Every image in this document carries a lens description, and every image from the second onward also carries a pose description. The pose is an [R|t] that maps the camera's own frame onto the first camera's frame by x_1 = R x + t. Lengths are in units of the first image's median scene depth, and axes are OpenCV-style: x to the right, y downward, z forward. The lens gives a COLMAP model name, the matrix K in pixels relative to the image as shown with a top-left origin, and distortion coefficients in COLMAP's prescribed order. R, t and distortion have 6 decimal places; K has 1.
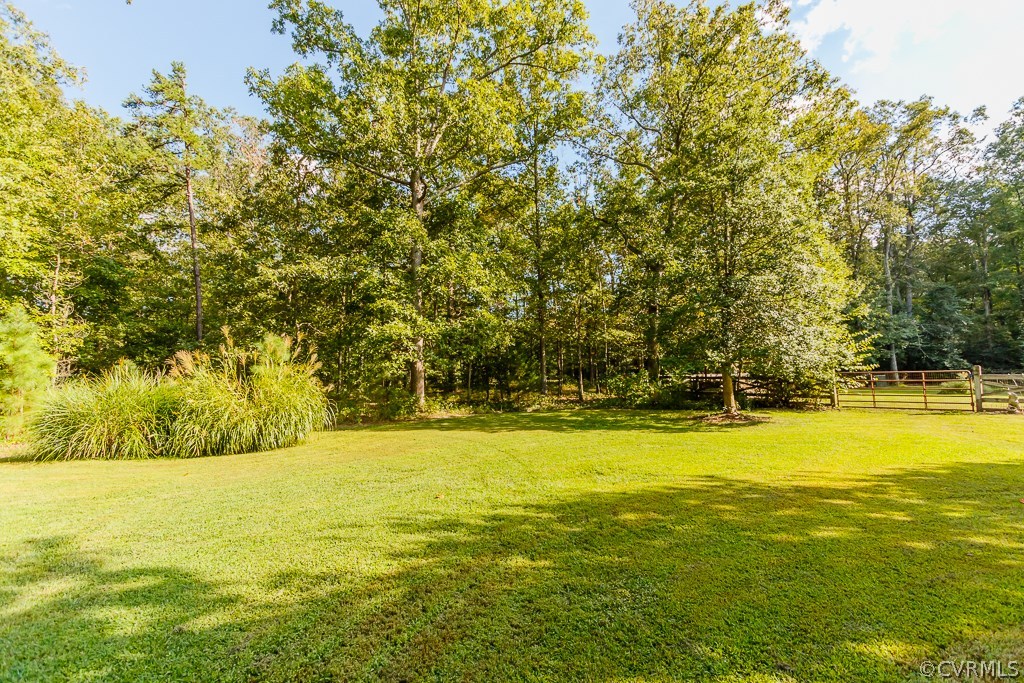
lens RADIAL K [[476.3, 0, 512.0], [0, 476.3, 341.5], [0, 0, 1]] dist [0.002742, -0.000532]
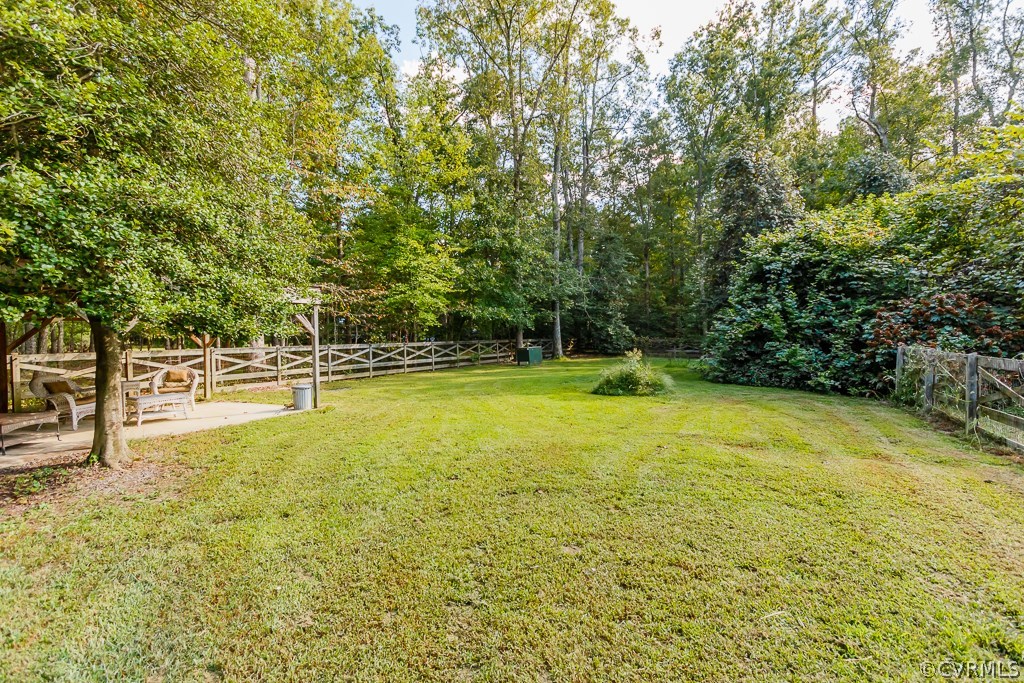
lens RADIAL K [[476.3, 0, 512.0], [0, 476.3, 341.5], [0, 0, 1]] dist [0.002742, -0.000532]
pose [[0.859360, 0.000369, 0.511372, 0.346891], [-0.042138, 0.996650, 0.070094, 0.015098], [-0.509633, -0.081785, 0.856496, 0.382973]]
